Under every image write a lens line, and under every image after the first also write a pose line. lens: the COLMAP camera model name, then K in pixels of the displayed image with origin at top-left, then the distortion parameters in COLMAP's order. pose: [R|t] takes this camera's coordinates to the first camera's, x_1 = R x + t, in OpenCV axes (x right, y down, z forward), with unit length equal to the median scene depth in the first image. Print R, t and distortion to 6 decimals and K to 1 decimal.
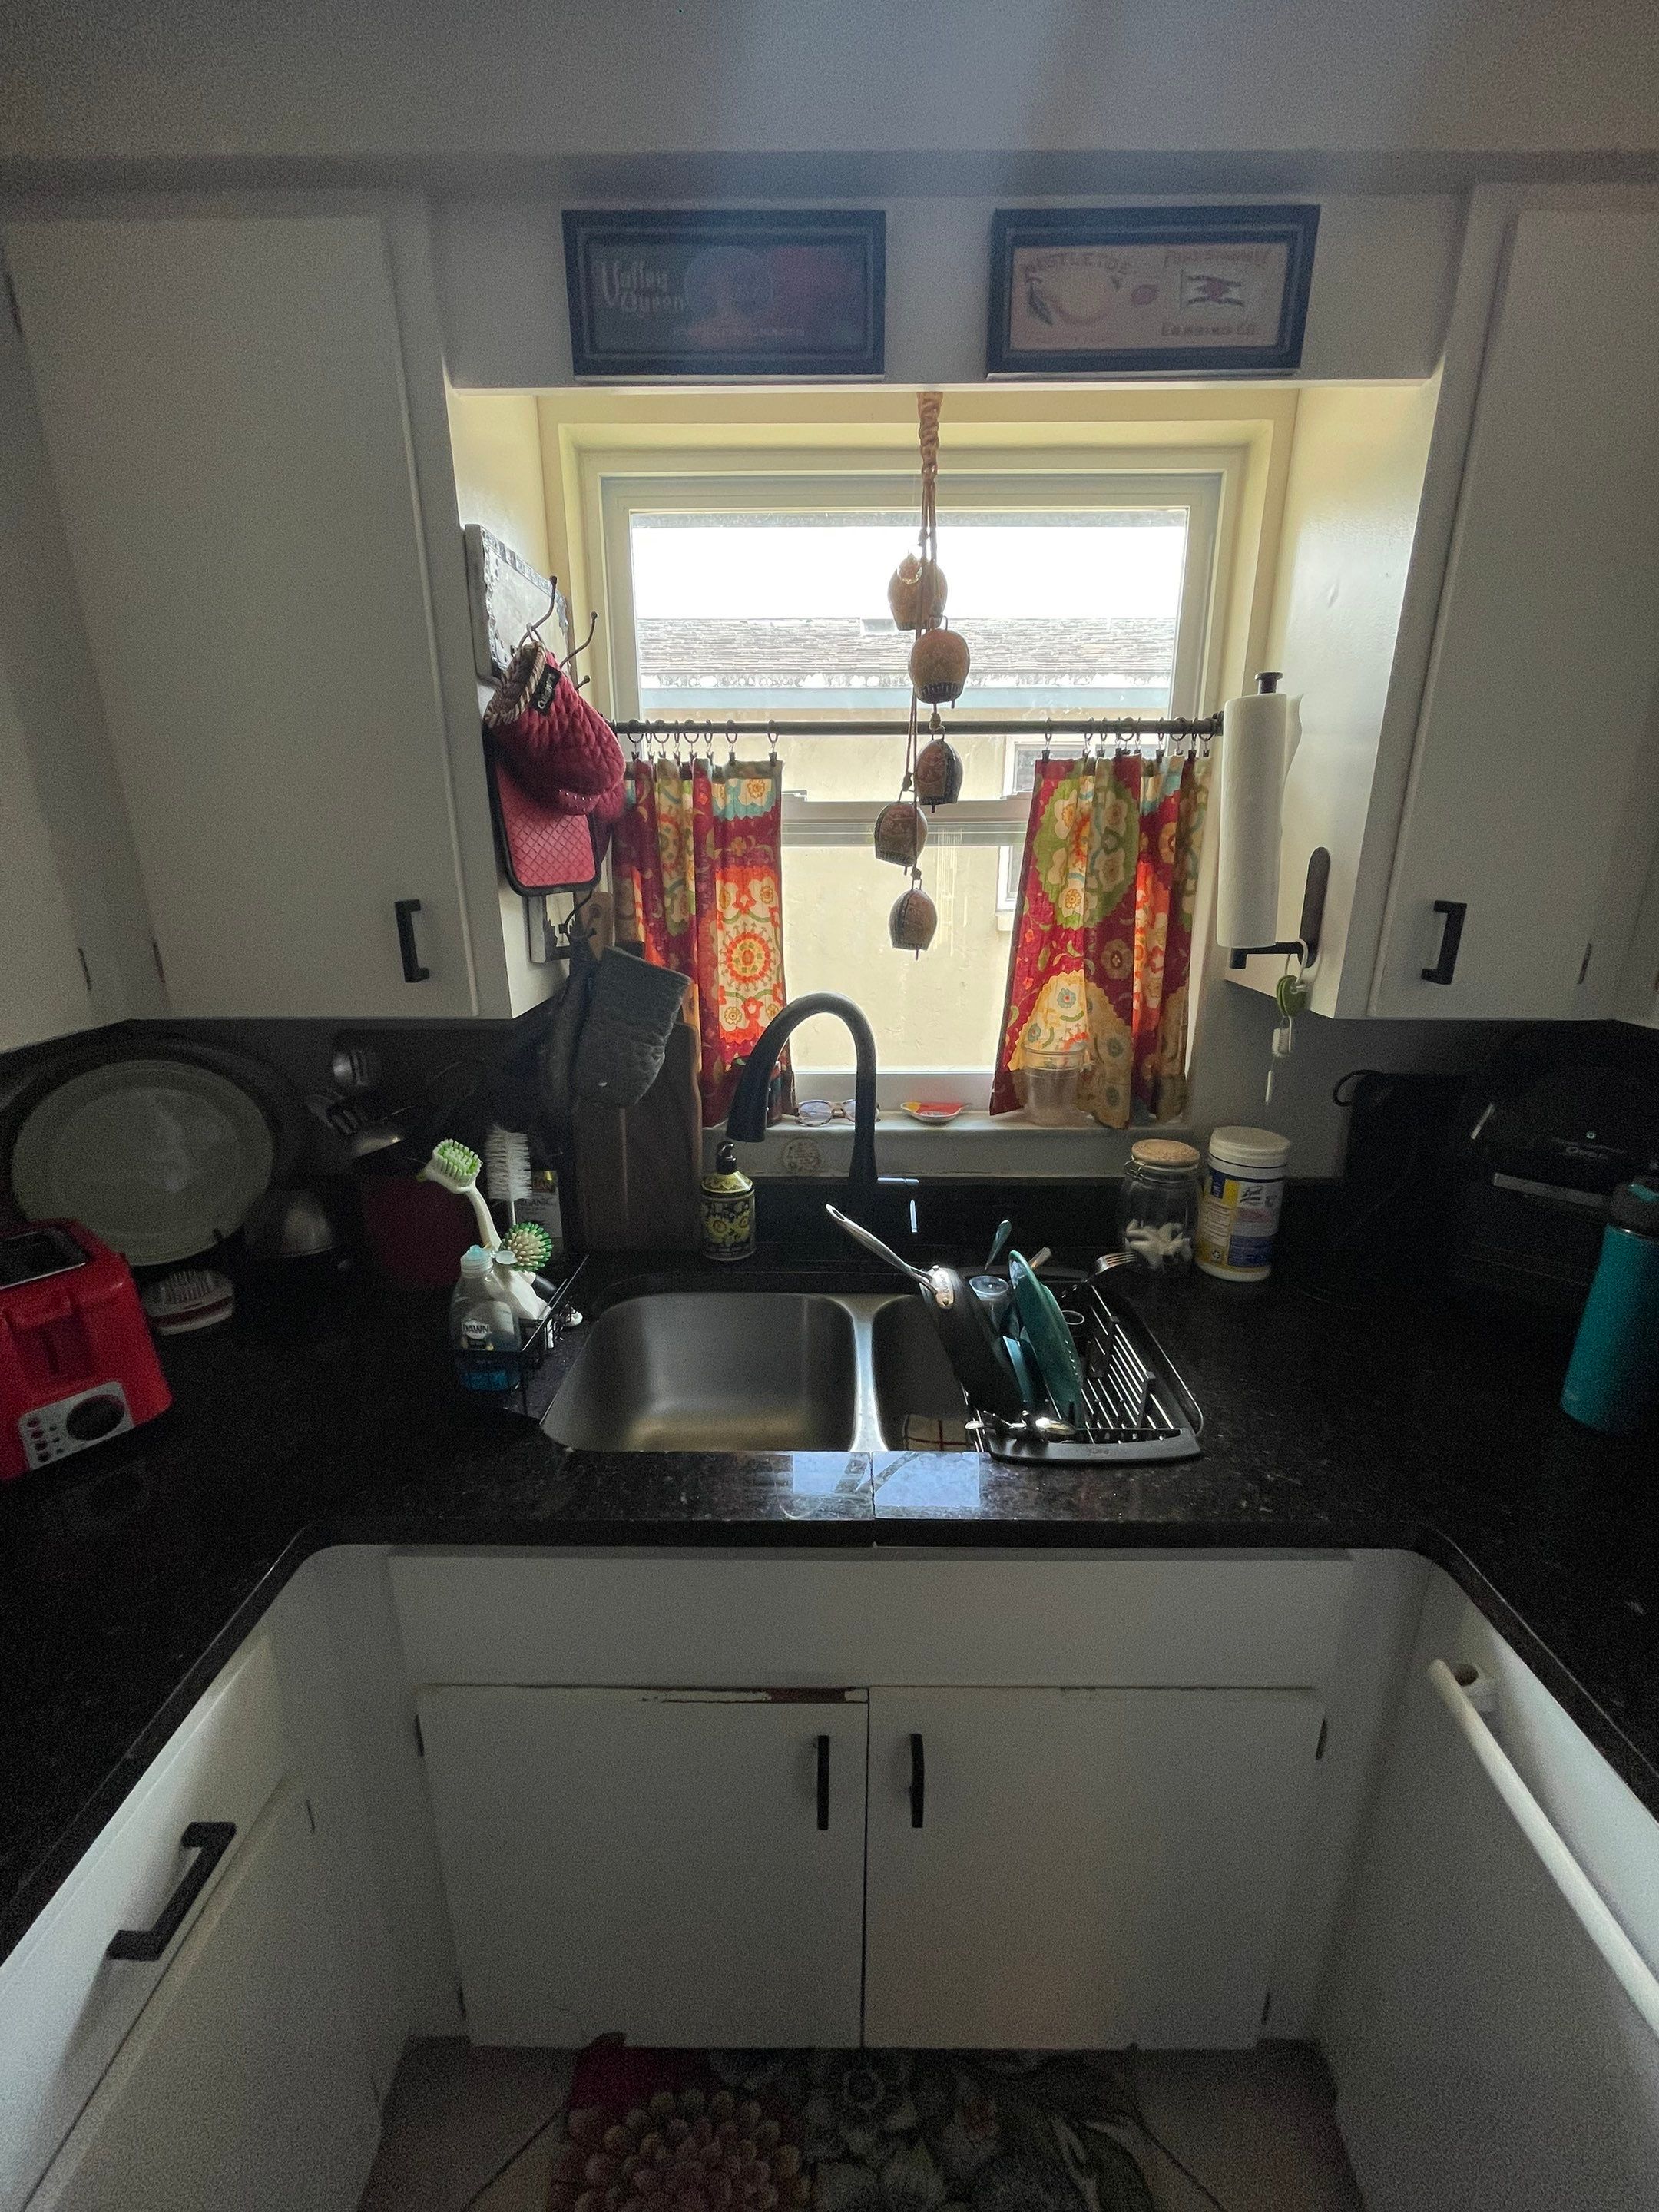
lens RADIAL K [[887.2, 0, 832.1], [0, 887.2, 1105.8], [0, 0, 1]] dist [-0.012877, 0.009120]
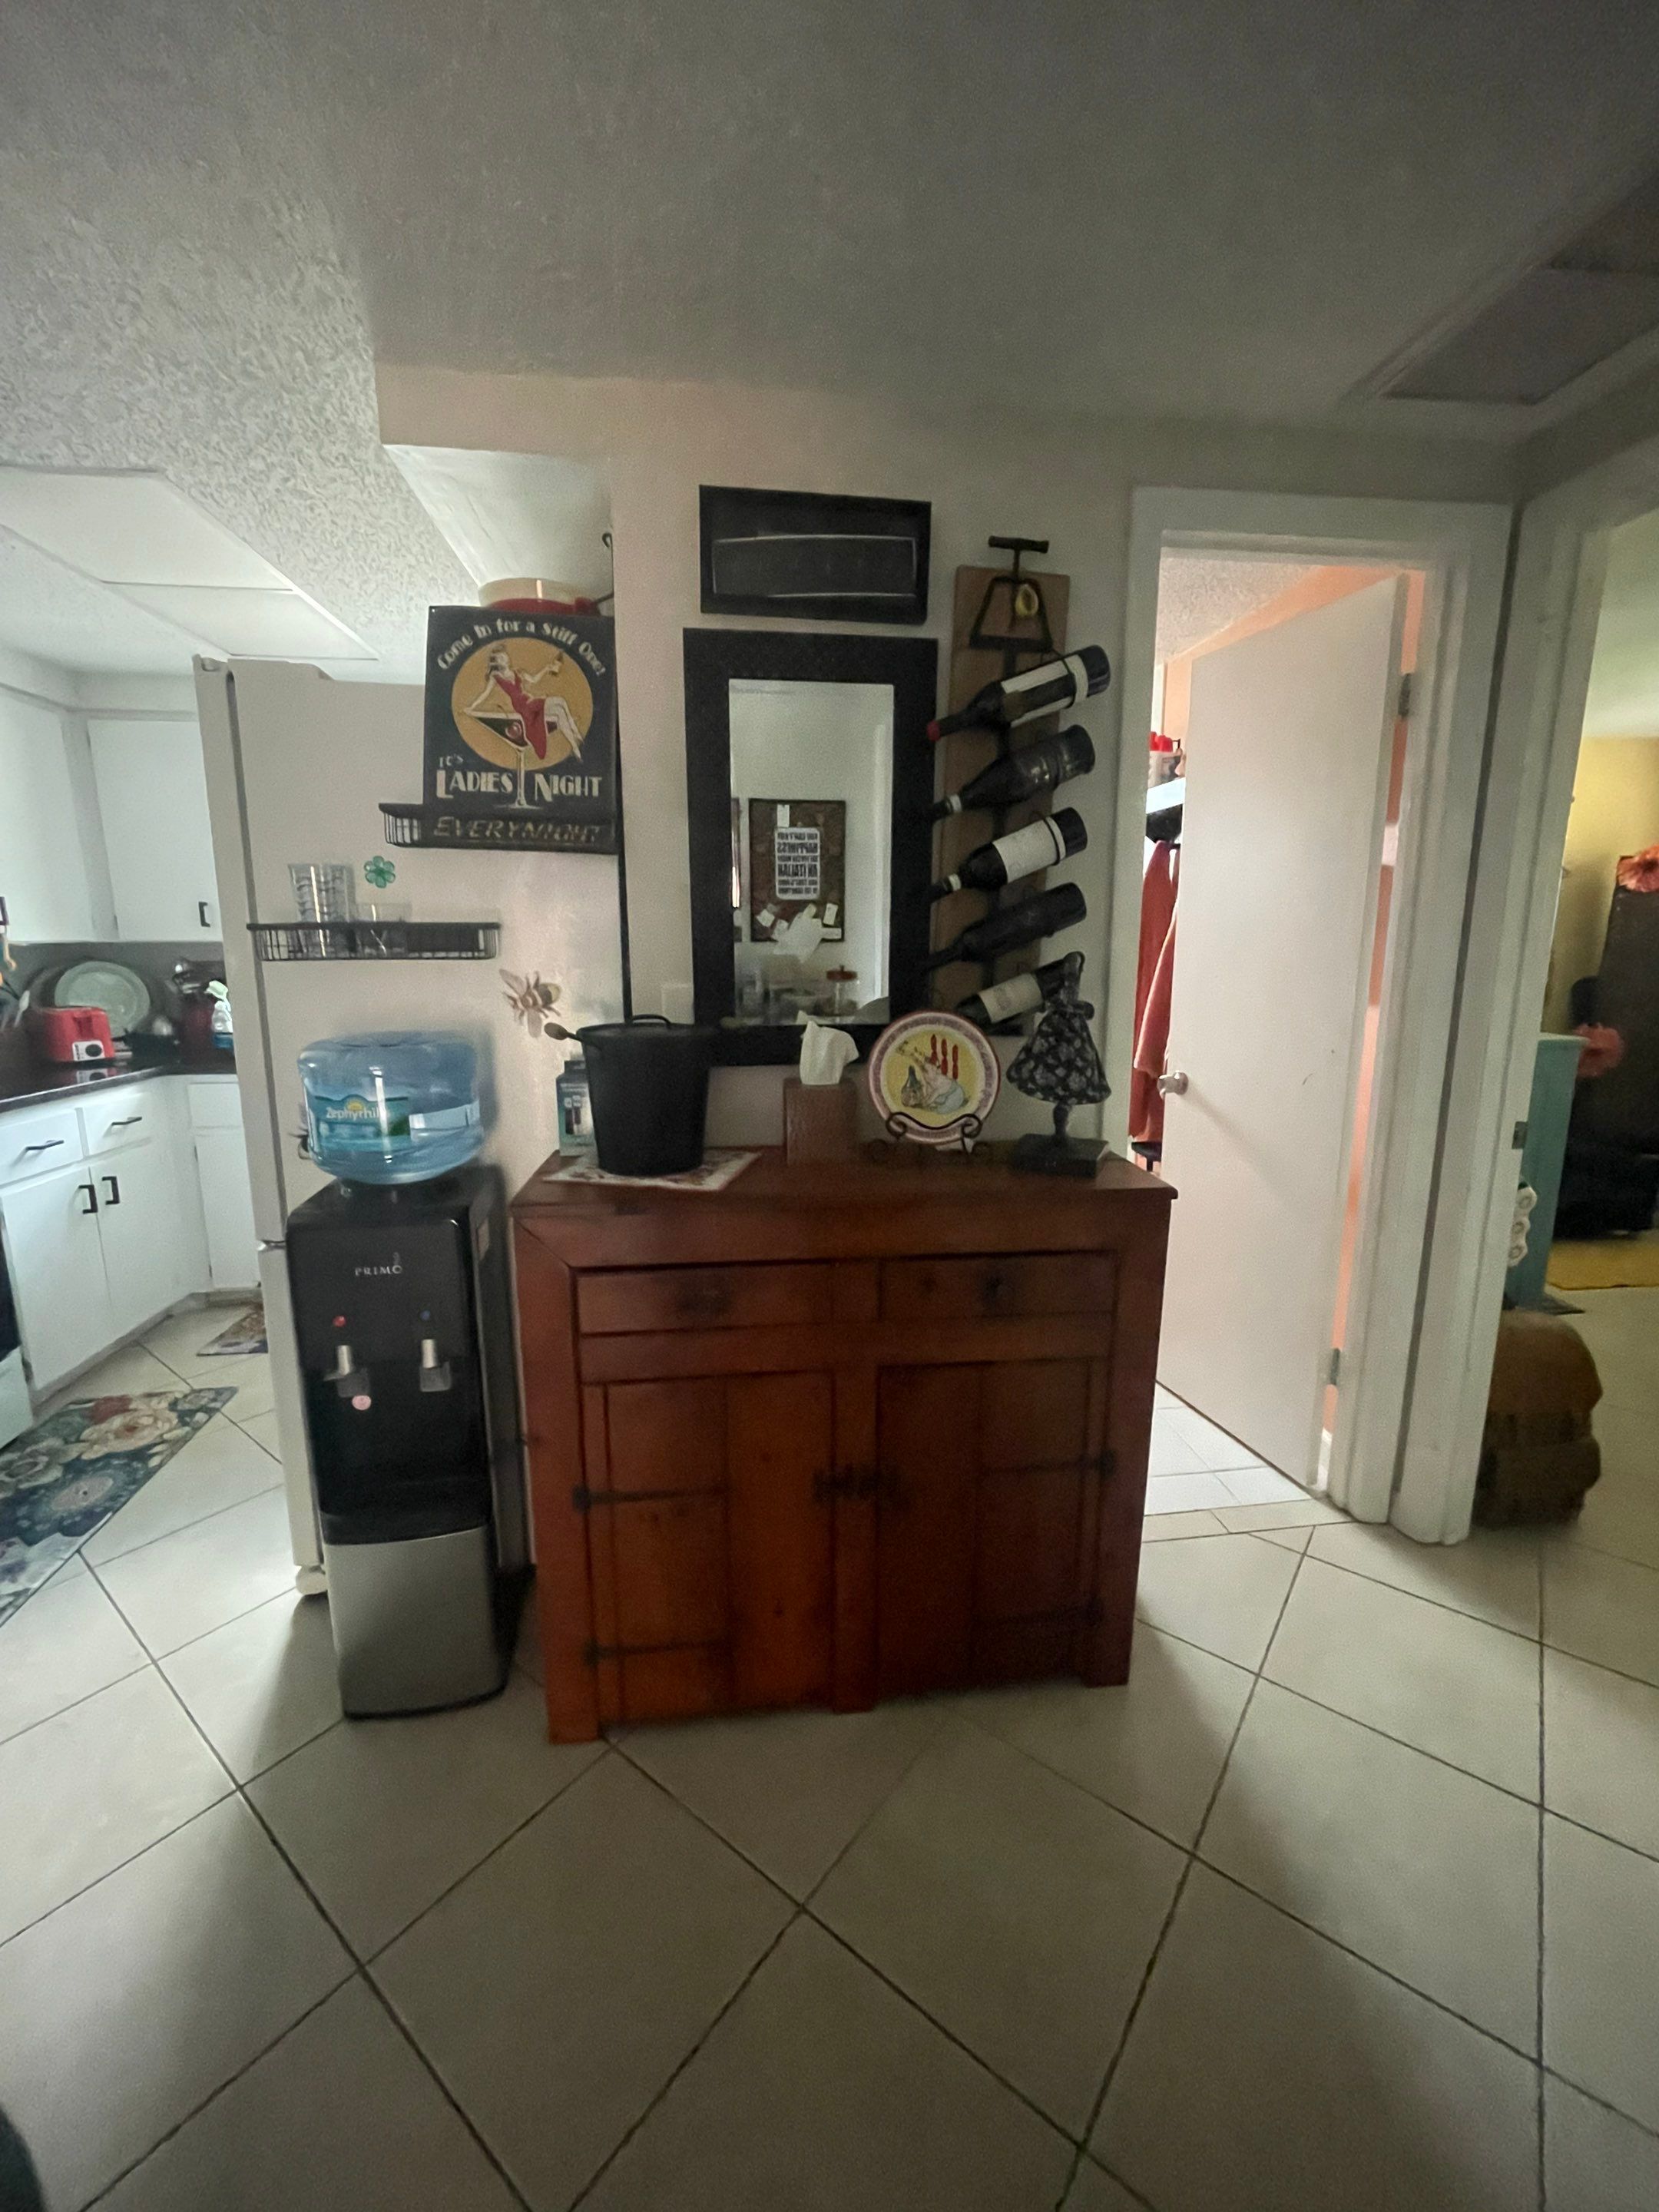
lens RADIAL K [[887.2, 0, 832.1], [0, 887.2, 1105.8], [0, 0, 1]] dist [-0.012877, 0.009120]
pose [[0.990937, -0.023222, 0.132307, 1.175710], [0.037910, 0.993253, -0.109598, 0.822708], [-0.128869, 0.113621, 0.985131, -2.079721]]
